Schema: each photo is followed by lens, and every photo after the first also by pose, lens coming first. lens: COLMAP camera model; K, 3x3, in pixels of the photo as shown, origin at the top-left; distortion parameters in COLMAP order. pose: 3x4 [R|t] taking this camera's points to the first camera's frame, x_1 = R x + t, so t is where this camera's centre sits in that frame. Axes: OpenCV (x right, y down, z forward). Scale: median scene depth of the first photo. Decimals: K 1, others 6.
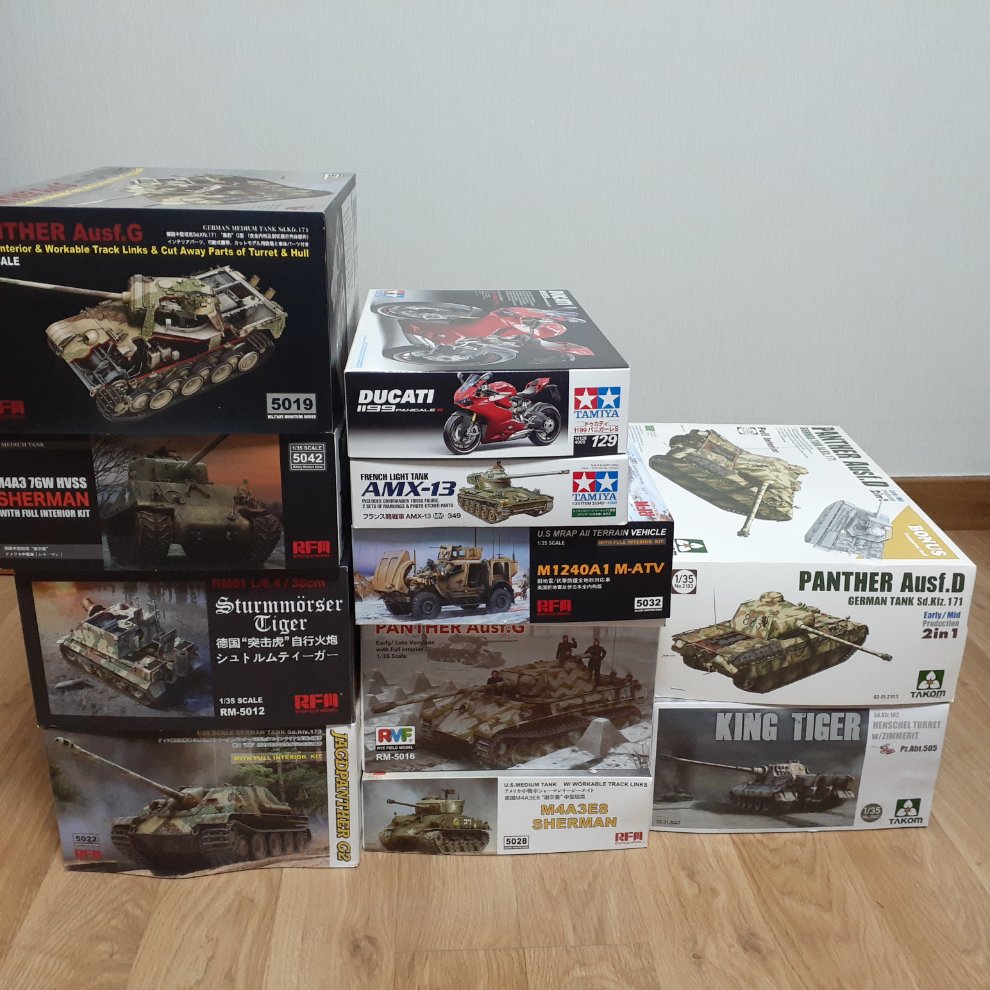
lens RADIAL K [[1132.5, 0, 495.4], [0, 1132.5, 493.7], [0, 0, 1]] dist [0.026862, 0.000000]
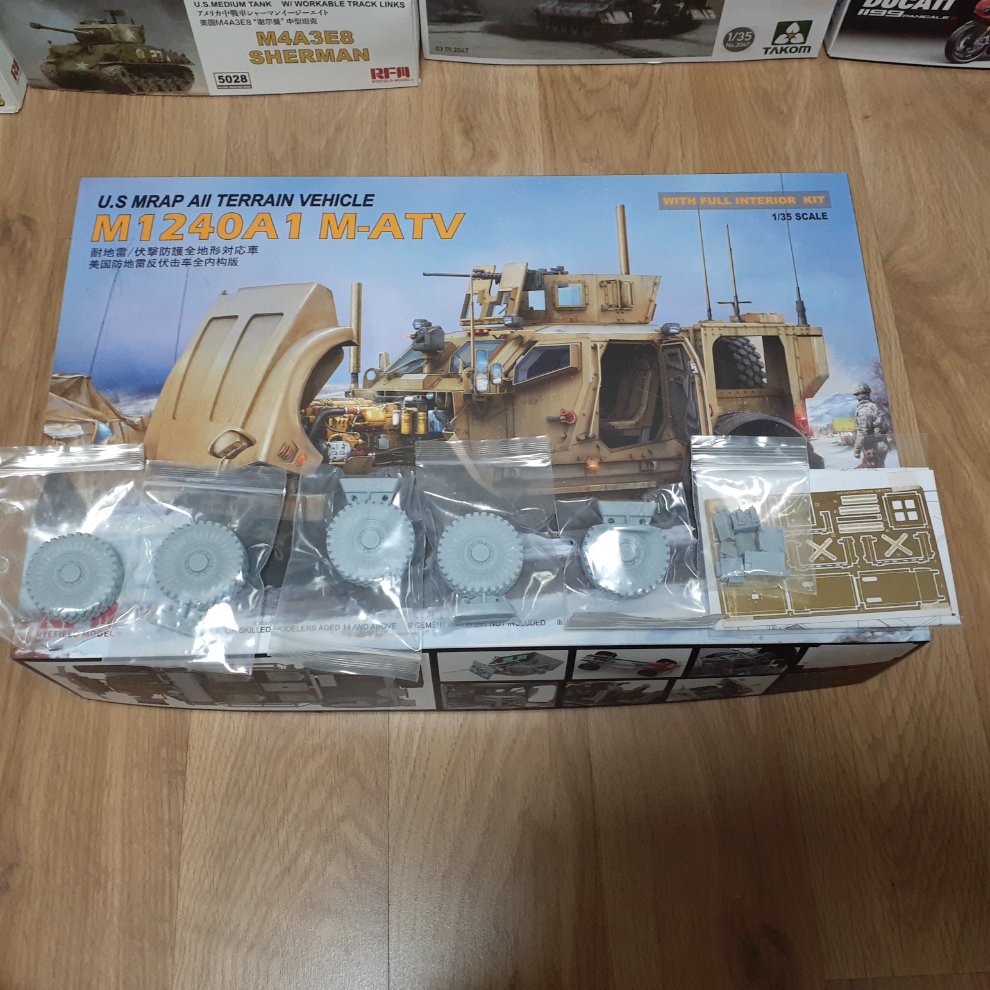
lens RADIAL K [[1132.5, 0, 493.4], [0, 1132.5, 494.1], [0, 0, 1]] dist [0.026862, 0.000000]
pose [[0.998094, 0.037163, -0.049263, 0.231969], [0.009589, 0.695215, 0.718738, -0.033053], [0.060959, -0.717840, 0.693534, 0.310648]]
